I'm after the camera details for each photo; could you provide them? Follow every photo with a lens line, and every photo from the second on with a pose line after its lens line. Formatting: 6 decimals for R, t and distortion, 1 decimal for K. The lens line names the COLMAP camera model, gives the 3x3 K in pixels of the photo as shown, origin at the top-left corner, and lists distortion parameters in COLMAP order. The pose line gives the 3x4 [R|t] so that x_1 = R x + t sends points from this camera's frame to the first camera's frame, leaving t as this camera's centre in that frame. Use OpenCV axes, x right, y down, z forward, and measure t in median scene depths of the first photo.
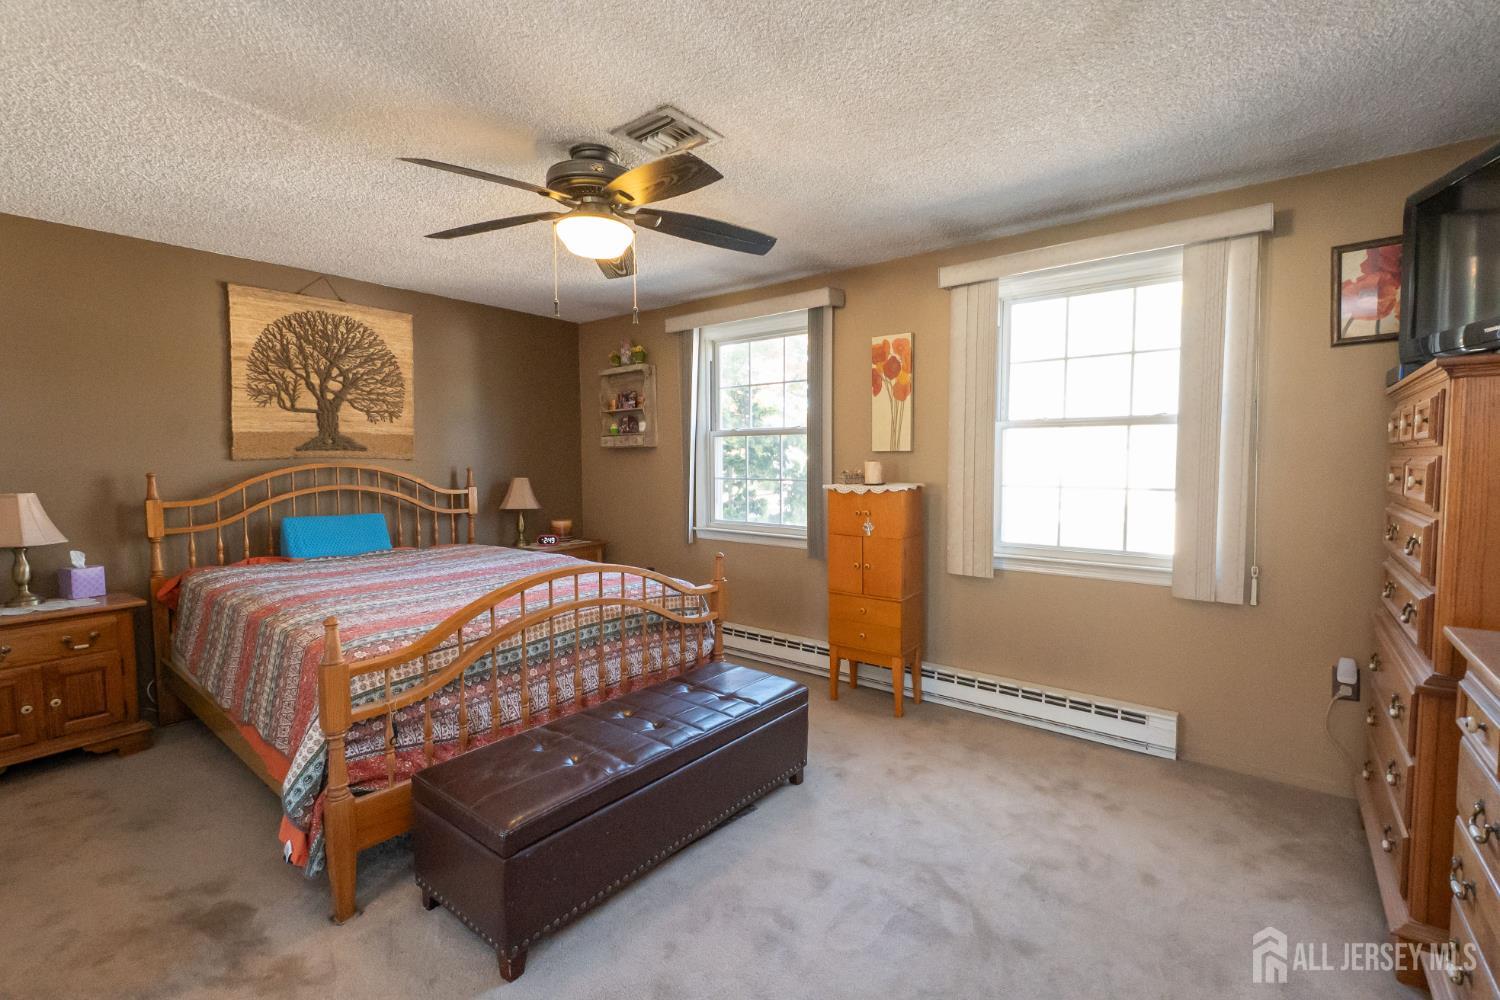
lens RADIAL K [[652.4, 0, 751.9], [0, 652.4, 496.1], [0, 0, 1]] dist [0.000810, -0.000019]
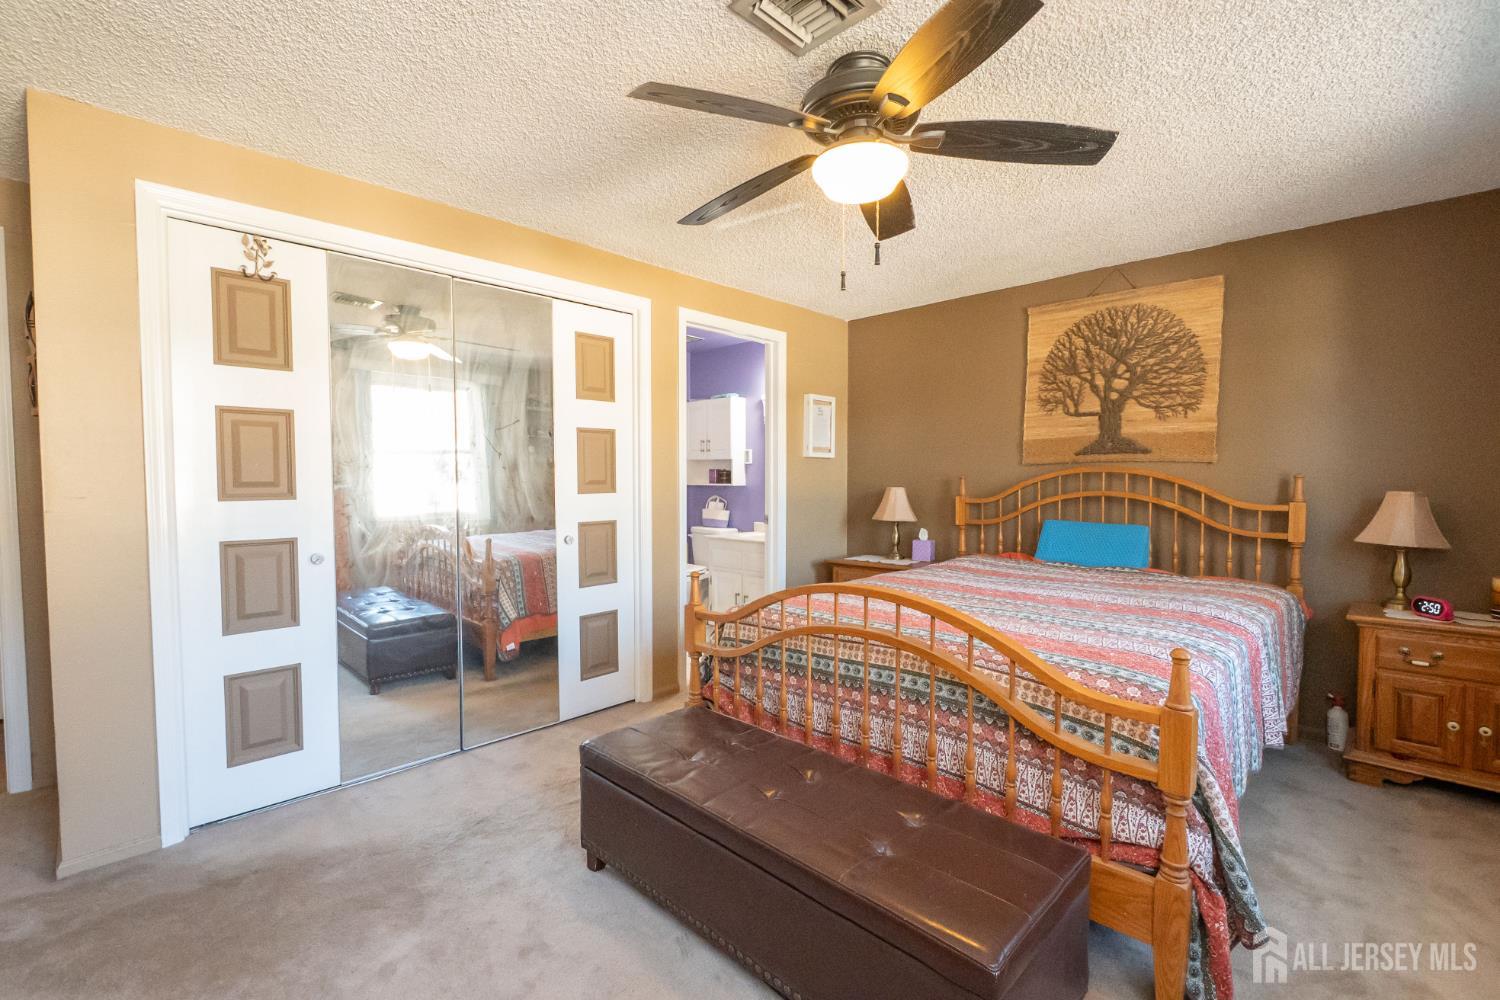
lens RADIAL K [[670.1, 0, 752.6], [0, 670.1, 498.8], [0, 0, 1]] dist [0.005288, -0.003094]
pose [[-0.107643, 0.036478, -0.993520, 0.377563], [-0.055561, 0.997544, 0.042645, -0.019256], [0.992636, 0.059791, -0.105352, 0.614788]]
